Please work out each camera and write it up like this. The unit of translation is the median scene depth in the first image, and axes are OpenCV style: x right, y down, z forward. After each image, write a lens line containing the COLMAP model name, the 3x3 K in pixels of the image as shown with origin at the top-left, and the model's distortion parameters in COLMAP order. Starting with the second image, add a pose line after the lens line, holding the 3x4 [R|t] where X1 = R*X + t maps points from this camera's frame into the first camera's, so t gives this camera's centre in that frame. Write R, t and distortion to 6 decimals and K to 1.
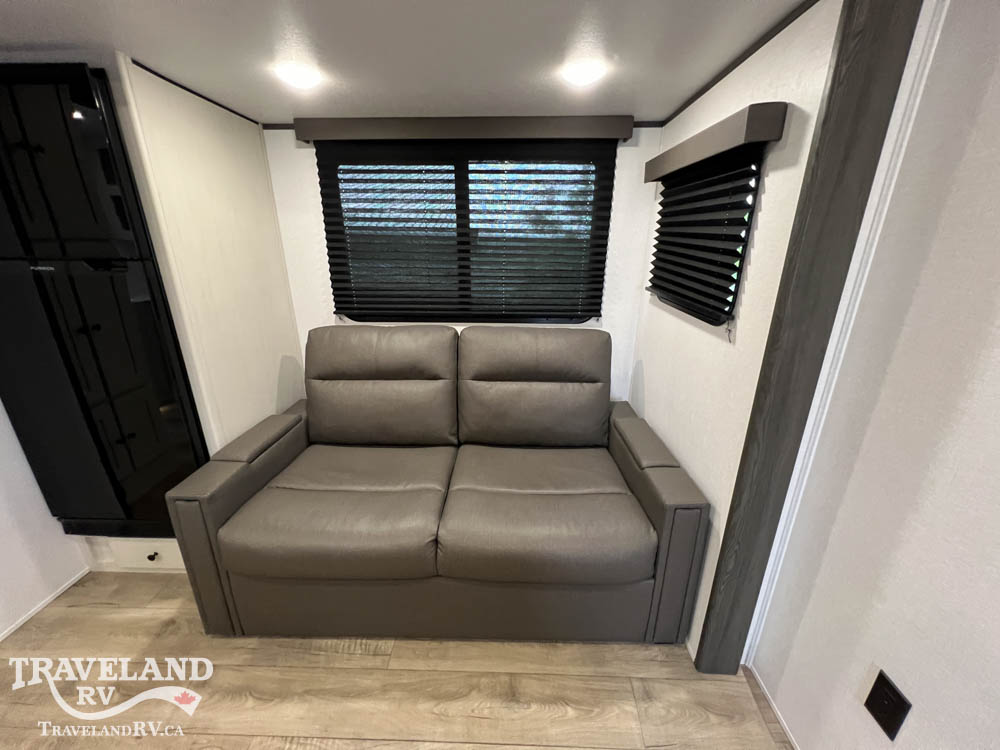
lens RADIAL K [[399.6, 0, 498.0], [0, 399.6, 374.7], [0, 0, 1]] dist [0.000466, -0.000055]
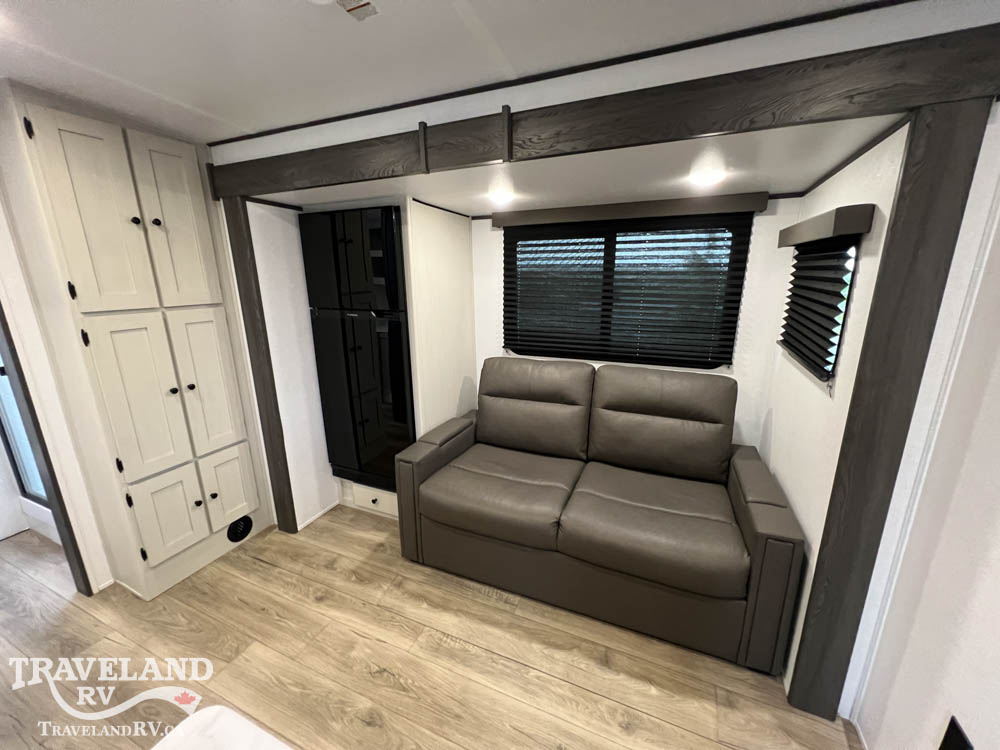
lens RADIAL K [[399.6, 0, 497.2], [0, 399.6, 373.8], [0, 0, 1]] dist [0.000466, -0.000055]
pose [[0.925682, 0.080468, -0.369646, 0.093118], [-0.110267, 0.992079, -0.060171, 0.020019], [0.361876, 0.096458, 0.927222, -0.306319]]
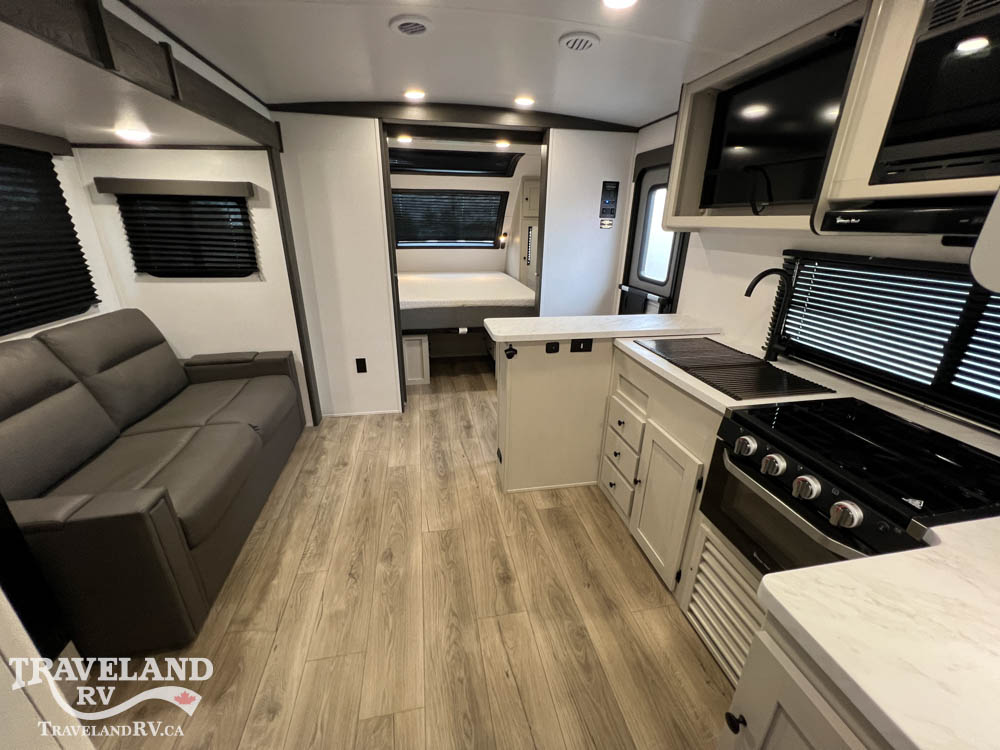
lens RADIAL K [[399.6, 0, 498.2], [0, 399.6, 377.9], [0, 0, 1]] dist [0.000466, -0.000055]
pose [[-0.214751, -0.360338, 0.907765, -1.499454], [0.307194, 0.857357, 0.413002, -0.103745], [-0.927099, 0.367553, -0.073425, 0.099904]]
